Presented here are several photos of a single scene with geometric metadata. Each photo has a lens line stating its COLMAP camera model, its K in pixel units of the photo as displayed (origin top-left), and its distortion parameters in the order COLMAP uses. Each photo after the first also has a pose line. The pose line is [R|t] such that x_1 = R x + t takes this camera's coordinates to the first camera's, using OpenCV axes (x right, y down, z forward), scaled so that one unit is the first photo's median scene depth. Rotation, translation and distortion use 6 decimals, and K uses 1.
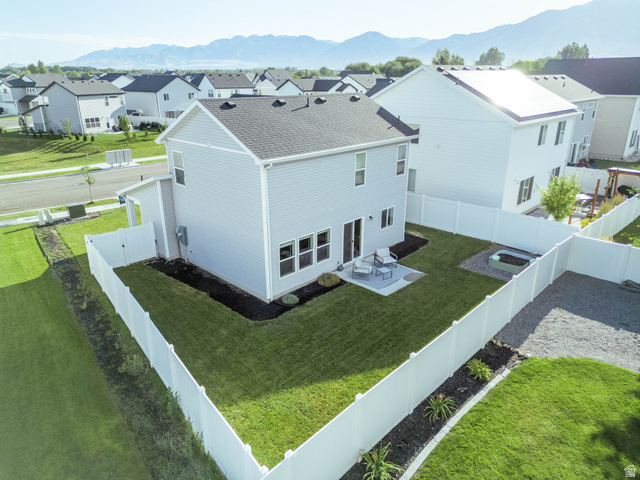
lens RADIAL K [[447.5, 0, 320.0], [0, 447.5, 240.0], [0, 0, 1]] dist [0.088969, -0.096434]
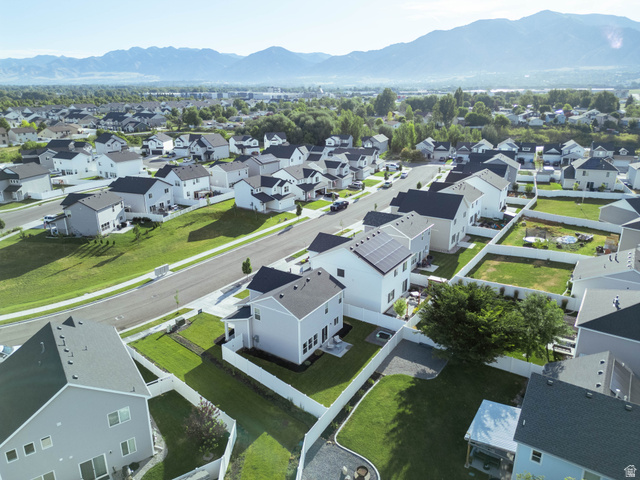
lens RADIAL K [[447.5, 0, 320.0], [0, 447.5, 240.0], [0, 0, 1]] dist [0.088969, -0.096434]
pose [[0.981185, -0.063067, 0.182478, -0.401283], [0.067604, 0.997536, -0.018743, -0.506337], [-0.180846, 0.030726, 0.983031, -1.587295]]
